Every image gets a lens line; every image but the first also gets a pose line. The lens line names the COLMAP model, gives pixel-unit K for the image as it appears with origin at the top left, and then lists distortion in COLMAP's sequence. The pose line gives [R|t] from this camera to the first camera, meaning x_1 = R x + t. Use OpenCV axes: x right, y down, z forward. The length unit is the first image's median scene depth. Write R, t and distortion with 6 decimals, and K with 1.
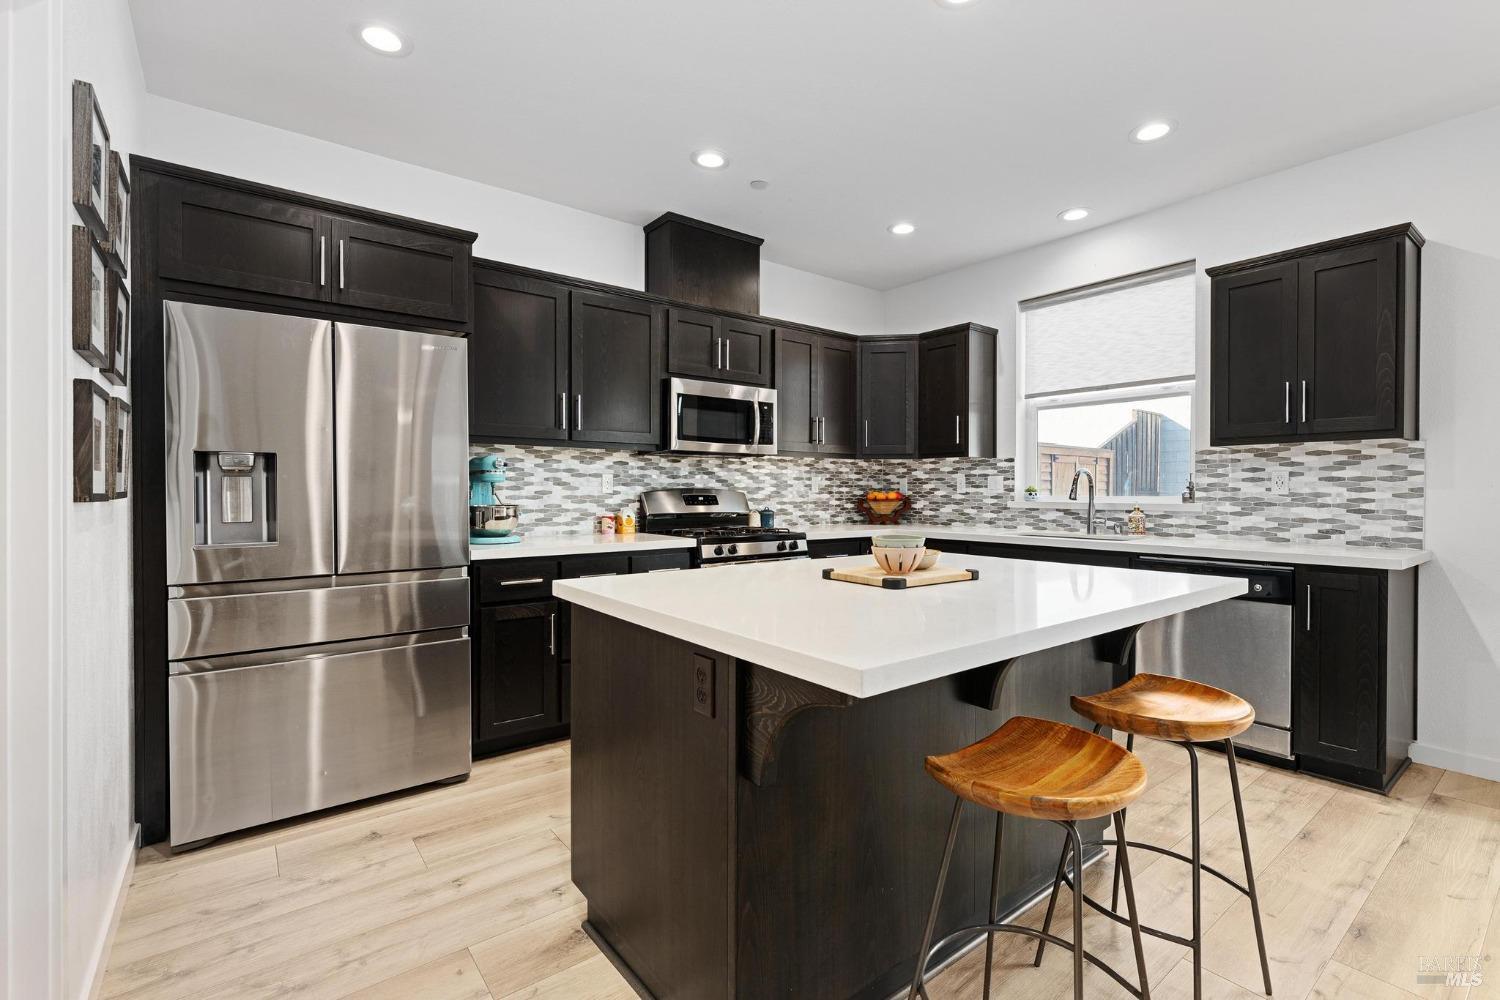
lens RADIAL K [[668.2, 0, 750.0], [0, 668.2, 500.0], [0, 0, 1]] dist [-0.001093, -0.000206]
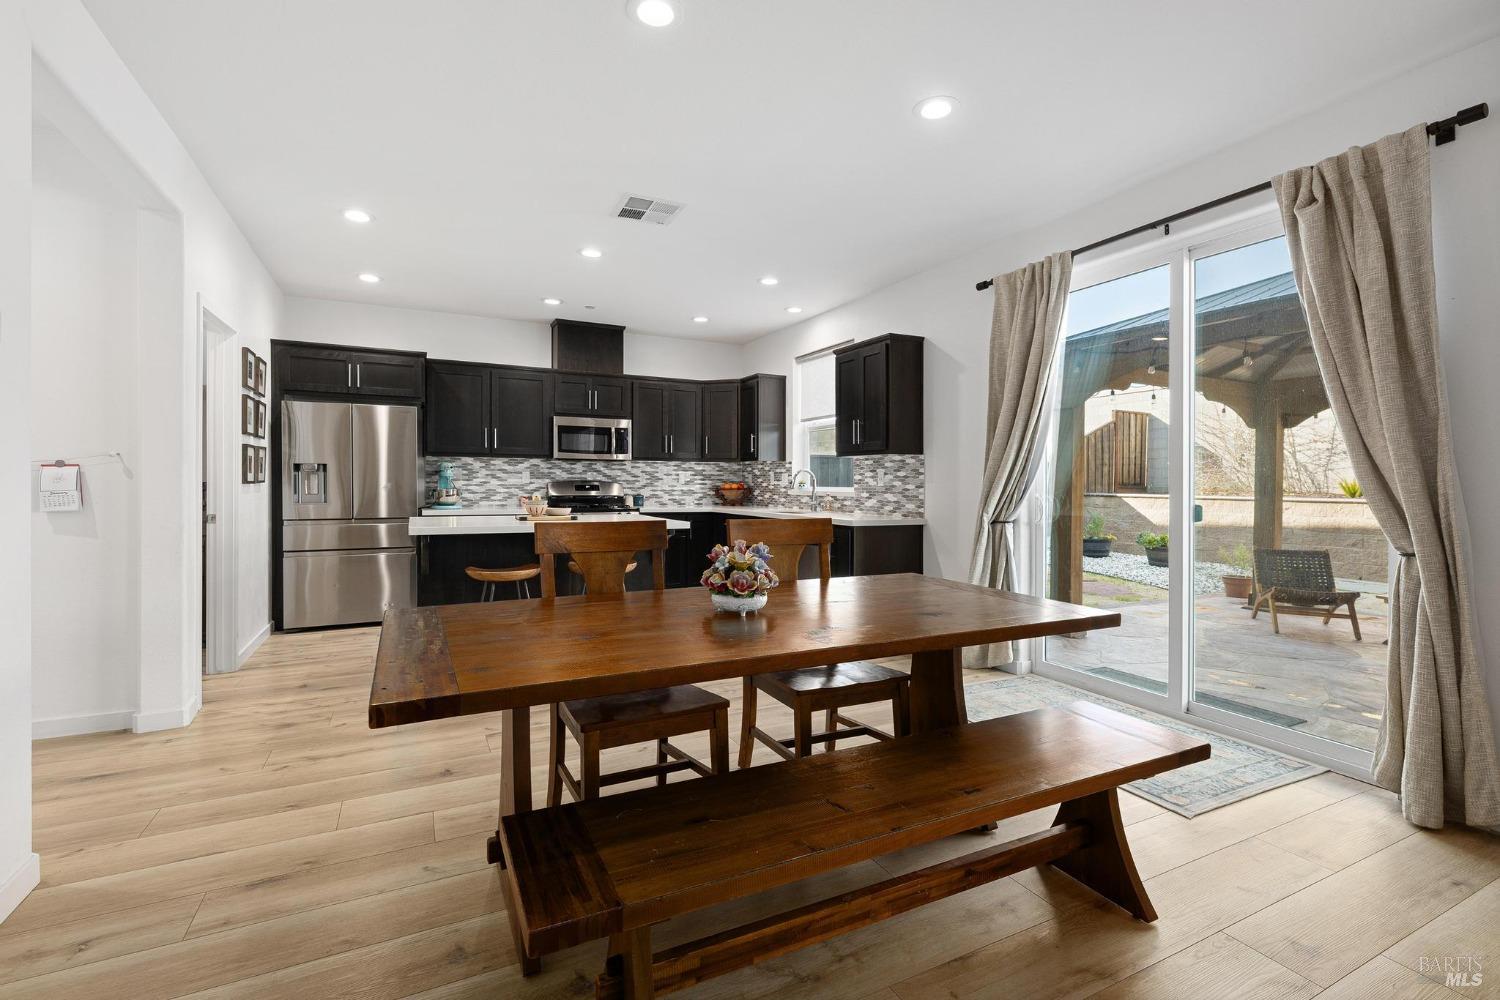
lens RADIAL K [[669.4, 0, 752.6], [0, 669.4, 493.2], [0, 0, 1]] dist [-0.000519, -0.000158]
pose [[0.982621, 0.008982, -0.185408, 0.674835], [-0.008739, 0.999960, 0.002124, 0.007186], [0.185420, -0.000467, 0.982659, -0.575218]]
